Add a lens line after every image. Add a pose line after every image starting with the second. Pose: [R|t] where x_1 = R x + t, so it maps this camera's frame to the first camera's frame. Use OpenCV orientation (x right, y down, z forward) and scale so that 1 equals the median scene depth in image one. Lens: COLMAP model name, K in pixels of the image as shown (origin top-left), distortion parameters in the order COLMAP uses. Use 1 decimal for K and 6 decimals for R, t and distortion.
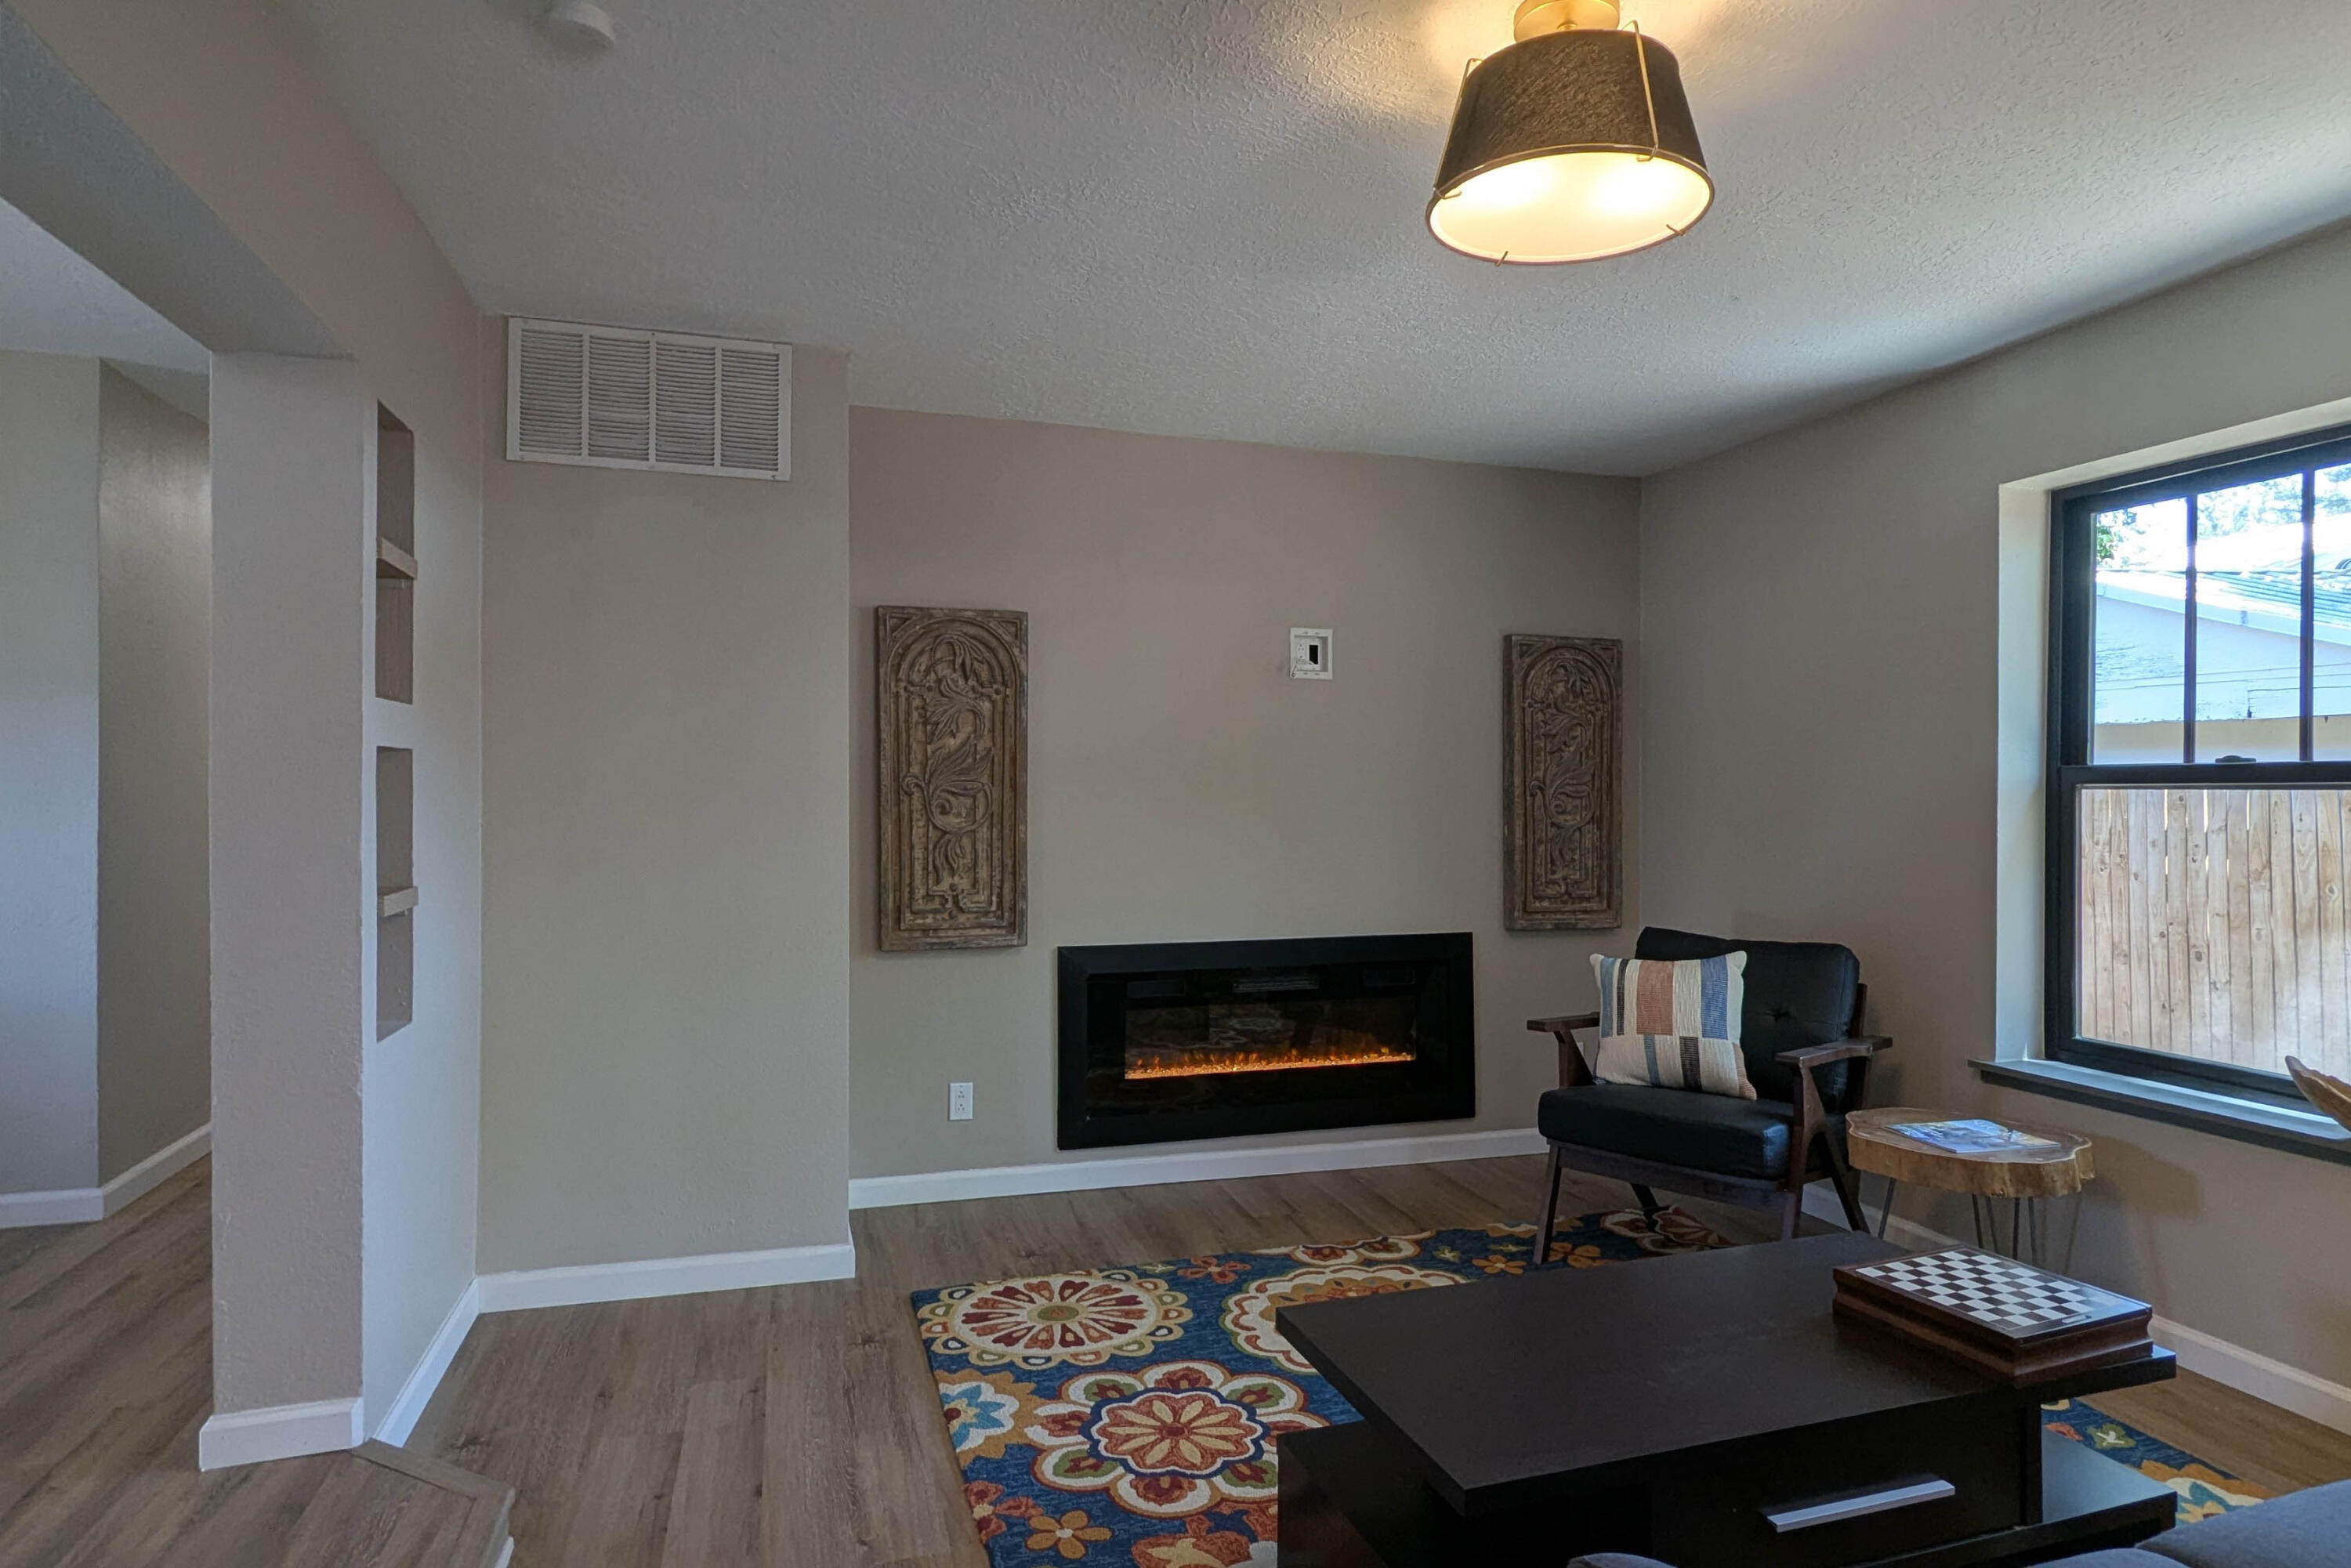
lens RADIAL K [[1269.6, 0, 1179.3], [0, 1269.6, 761.5], [0, 0, 1]] dist [-0.015119, 0.000546]
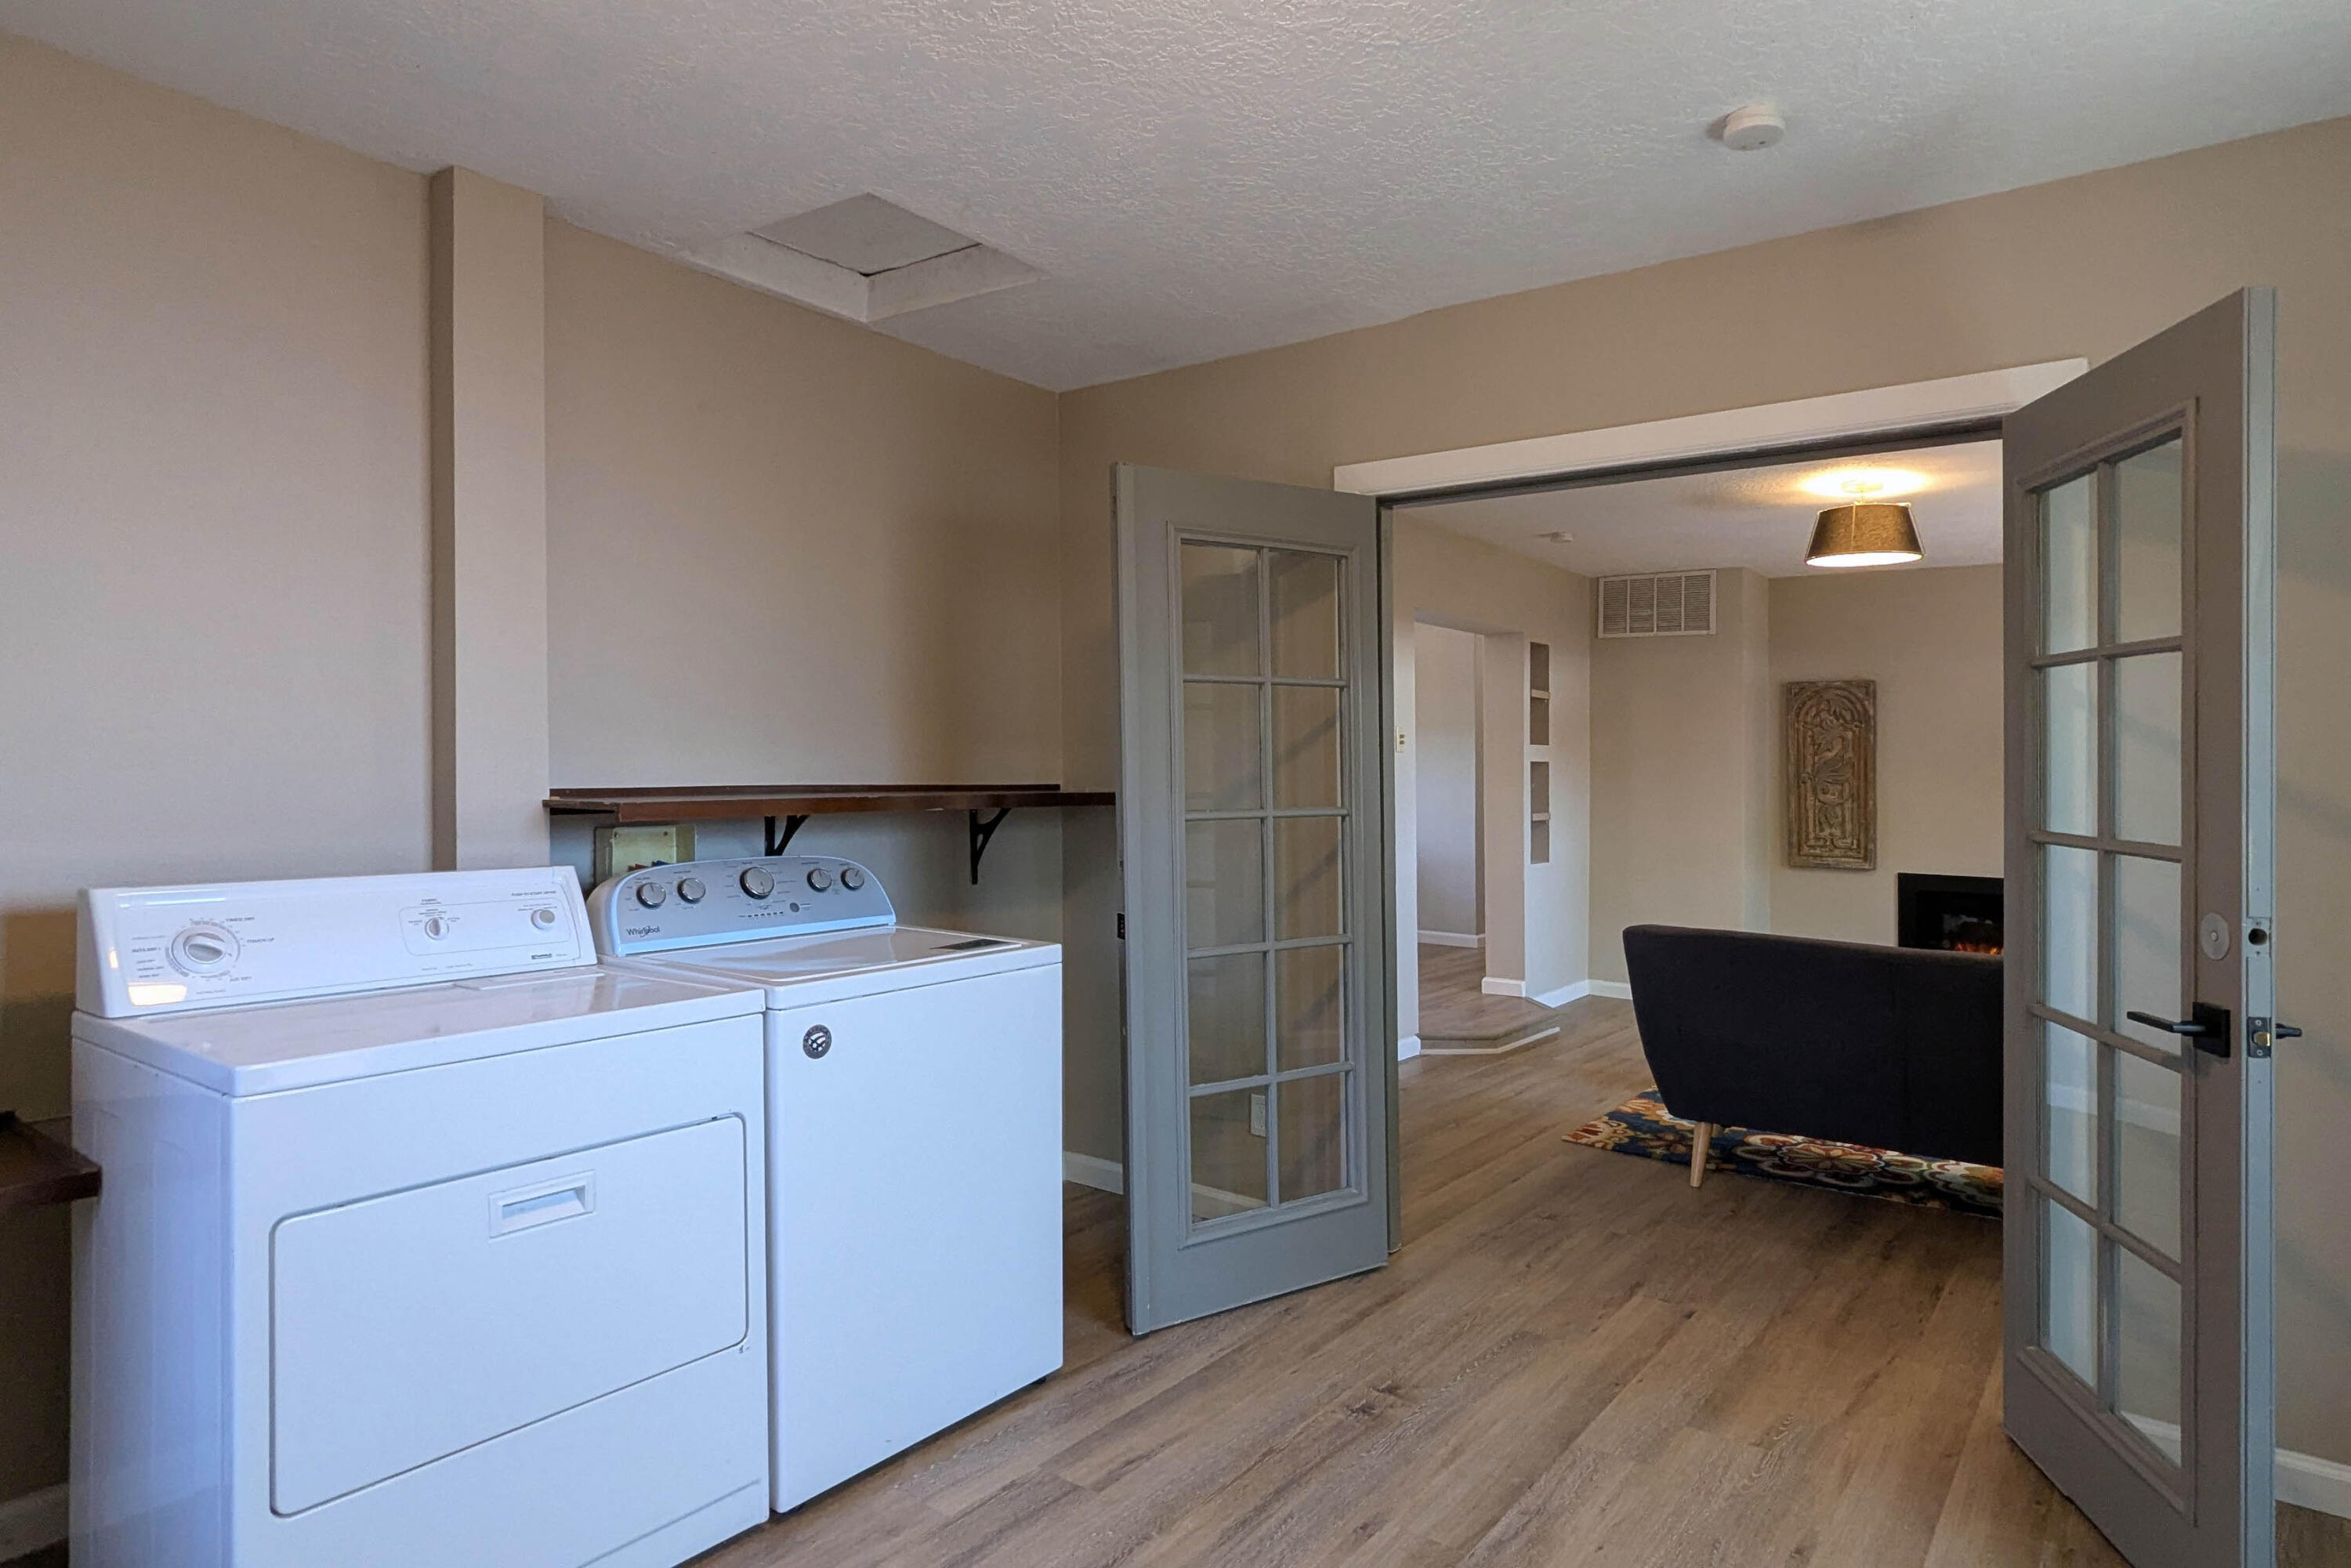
lens RADIAL K [[1269.6, 0, 1174.6], [0, 1269.6, 771.4], [0, 0, 1]] dist [-0.015119, 0.000546]
pose [[0.549094, 0.002876, -0.835756, 0.828794], [0.003806, 0.999975, 0.005941, -0.005345], [0.835752, -0.006443, 0.549070, -0.790529]]
